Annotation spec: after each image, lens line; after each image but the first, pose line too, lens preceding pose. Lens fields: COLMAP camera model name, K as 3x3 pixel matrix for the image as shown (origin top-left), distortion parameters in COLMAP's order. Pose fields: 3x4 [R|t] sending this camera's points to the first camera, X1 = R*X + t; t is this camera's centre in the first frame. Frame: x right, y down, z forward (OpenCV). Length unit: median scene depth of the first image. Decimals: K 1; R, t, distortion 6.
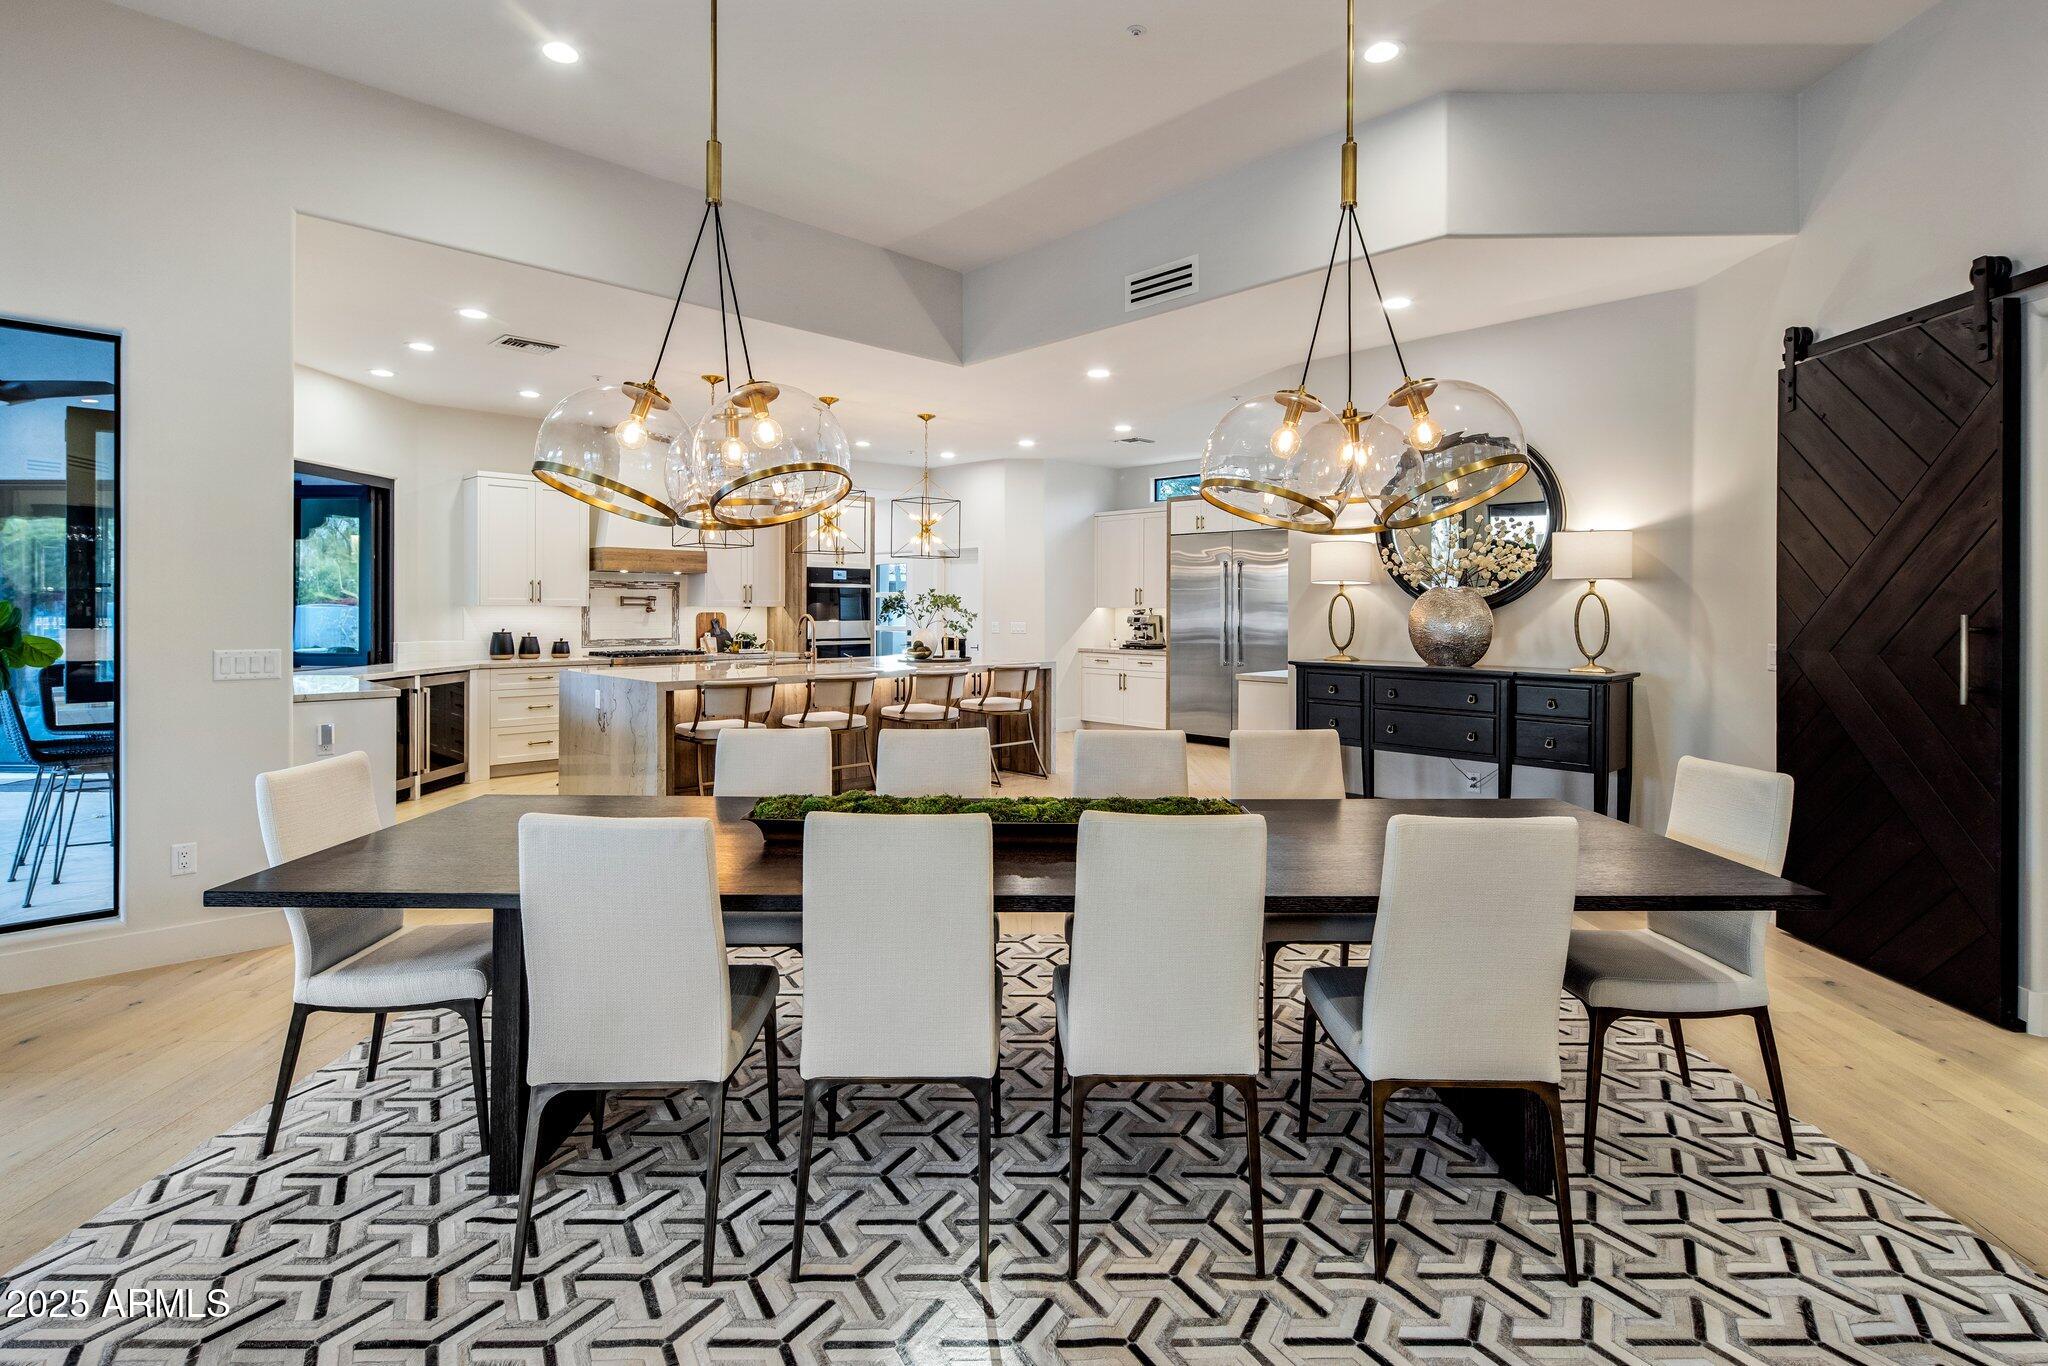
lens RADIAL K [[996.8, 0, 1027.2], [0, 996.8, 612.7], [0, 0, 1]] dist [0.005171, -0.004367]
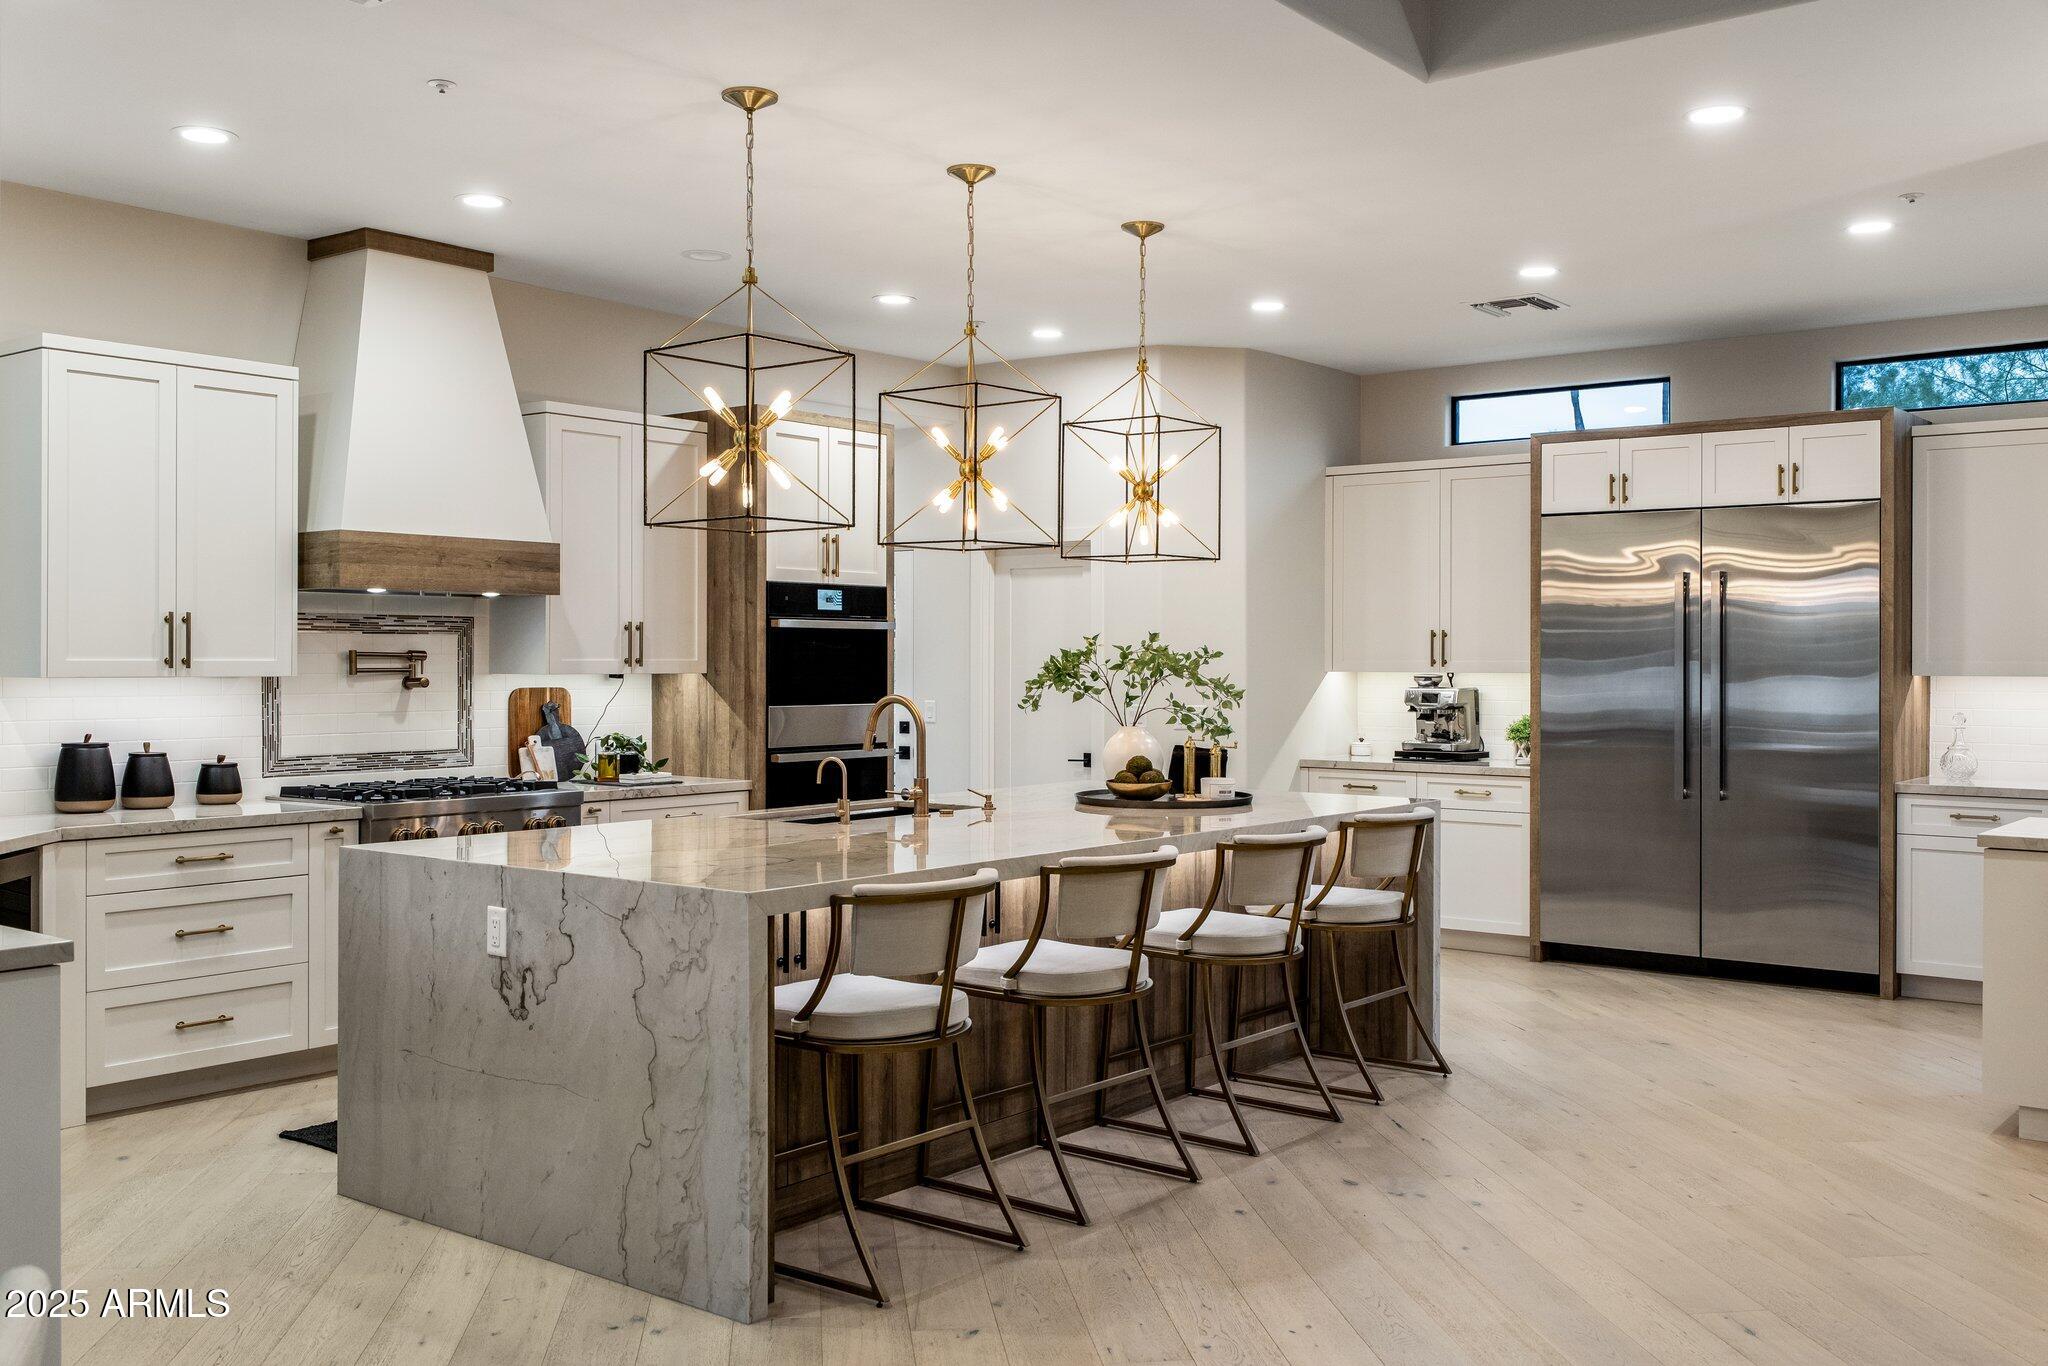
lens RADIAL K [[1857.2, 0, 1018.0], [0, 1857.2, 669.9], [0, 0, 1]] dist [-0.005335, 0.000000]
pose [[0.991538, -0.002870, 0.129785, -0.259897], [0.002956, 0.999996, -0.000468, -0.008352], [-0.129783, 0.000848, 0.991542, 0.225334]]
